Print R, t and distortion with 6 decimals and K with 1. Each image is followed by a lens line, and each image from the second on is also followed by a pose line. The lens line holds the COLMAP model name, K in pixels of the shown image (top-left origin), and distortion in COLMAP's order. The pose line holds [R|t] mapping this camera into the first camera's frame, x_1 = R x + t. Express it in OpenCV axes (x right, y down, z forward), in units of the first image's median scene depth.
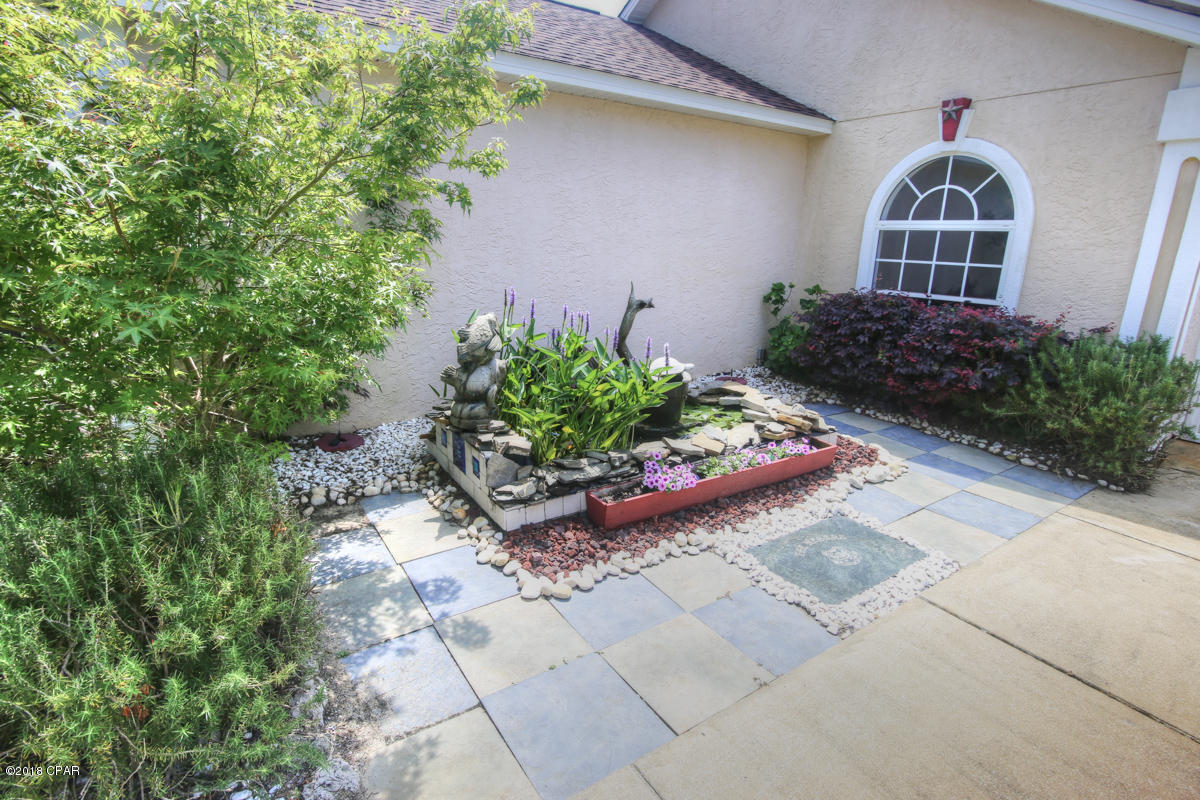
lens RADIAL K [[588.1, 0, 604.5], [0, 588.1, 397.8], [0, 0, 1]] dist [-0.023391, 0.001221]
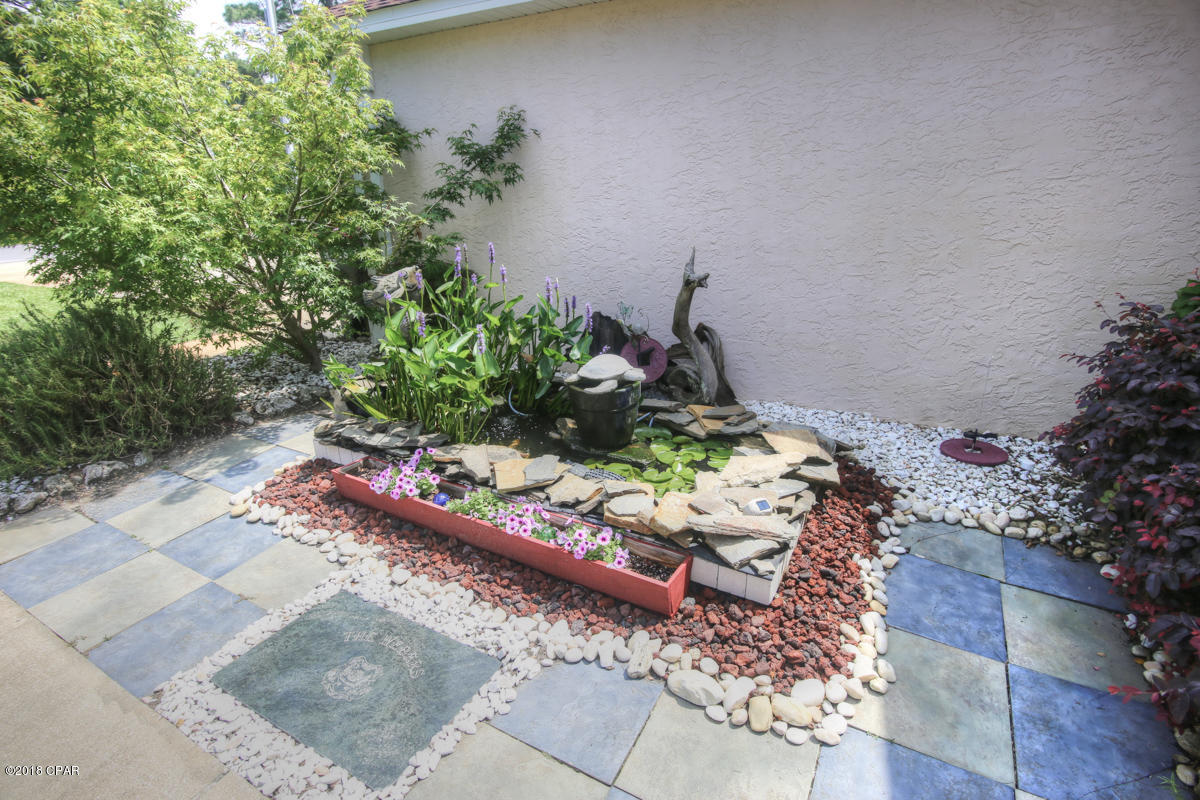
lens RADIAL K [[588.1, 0, 603.2], [0, 588.1, 402.3], [0, 0, 1]] dist [-0.023391, 0.001221]
pose [[0.461689, 0.282174, -0.840964, 0.824324], [-0.209524, 0.955919, 0.205717, -0.182662], [0.861941, 0.081225, 0.500460, 0.732351]]
